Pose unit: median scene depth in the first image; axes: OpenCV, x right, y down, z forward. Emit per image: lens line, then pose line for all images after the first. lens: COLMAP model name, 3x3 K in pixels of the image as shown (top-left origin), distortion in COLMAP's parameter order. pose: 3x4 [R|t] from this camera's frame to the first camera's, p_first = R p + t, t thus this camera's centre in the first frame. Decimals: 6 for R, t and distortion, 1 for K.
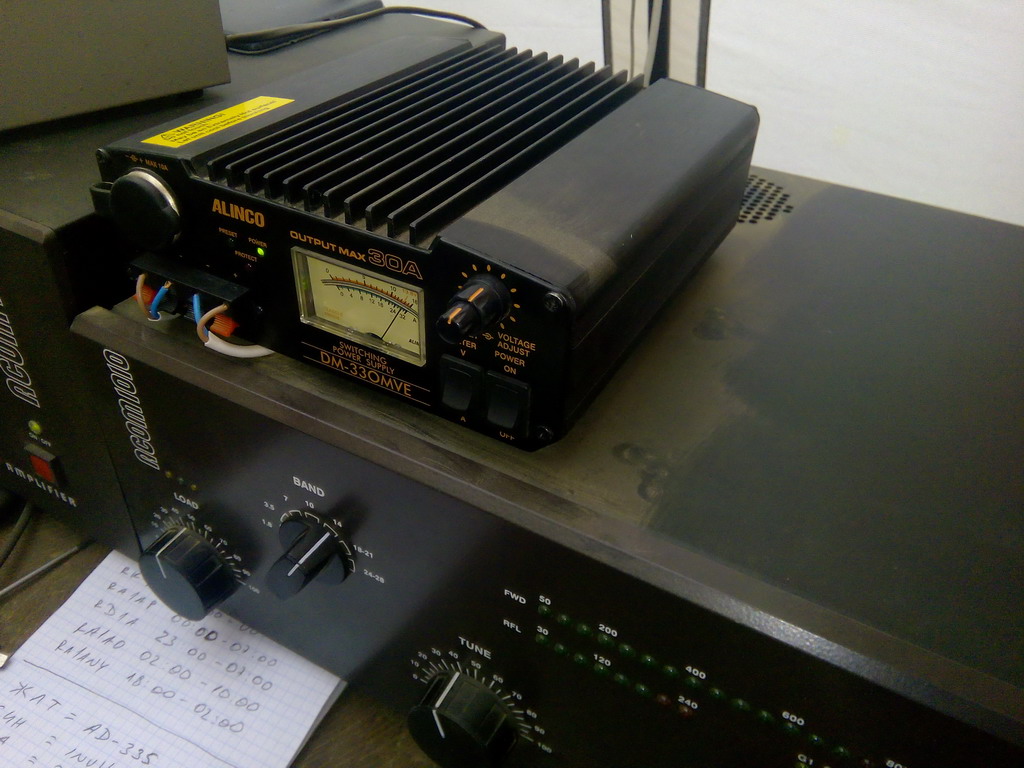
lens RADIAL K [[832.0, 0, 510.9], [0, 832.0, 395.4], [0, 0, 1]] dist [0.114411, -0.189758]
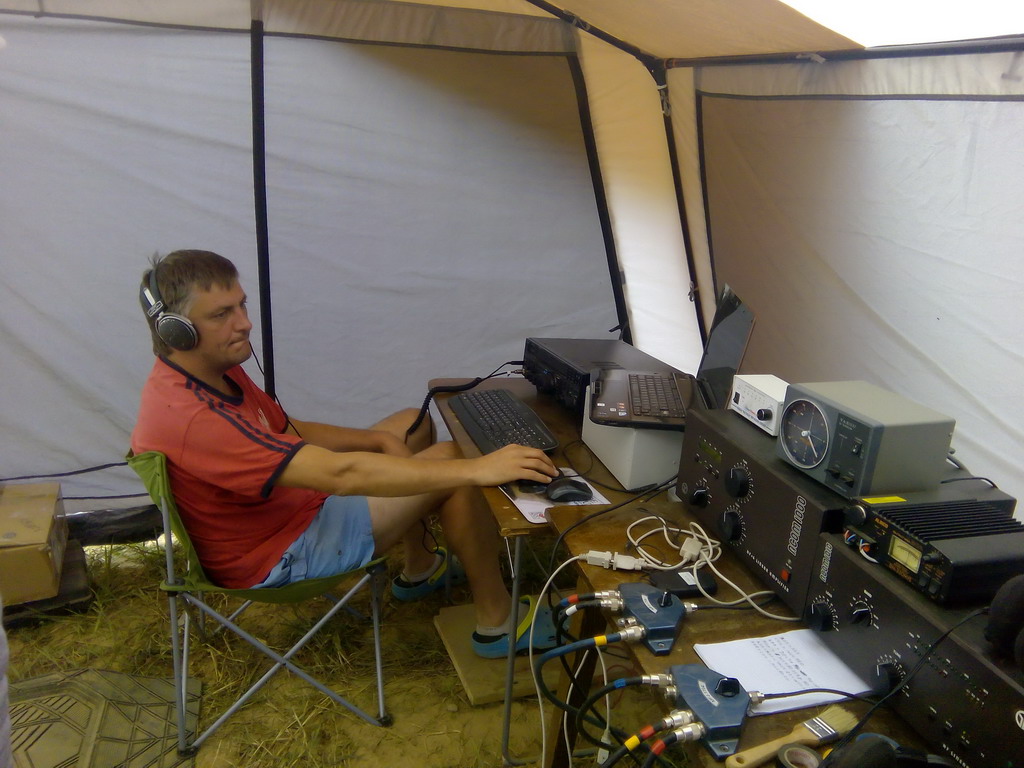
lens RADIAL K [[832.0, 0, 510.9], [0, 832.0, 395.4], [0, 0, 1]] dist [0.114411, -0.189758]
pose [[0.737135, 0.231983, -0.634678, 0.799165], [-0.445985, 0.872632, -0.199023, 0.853550], [0.507671, 0.429764, 0.746708, -3.206083]]
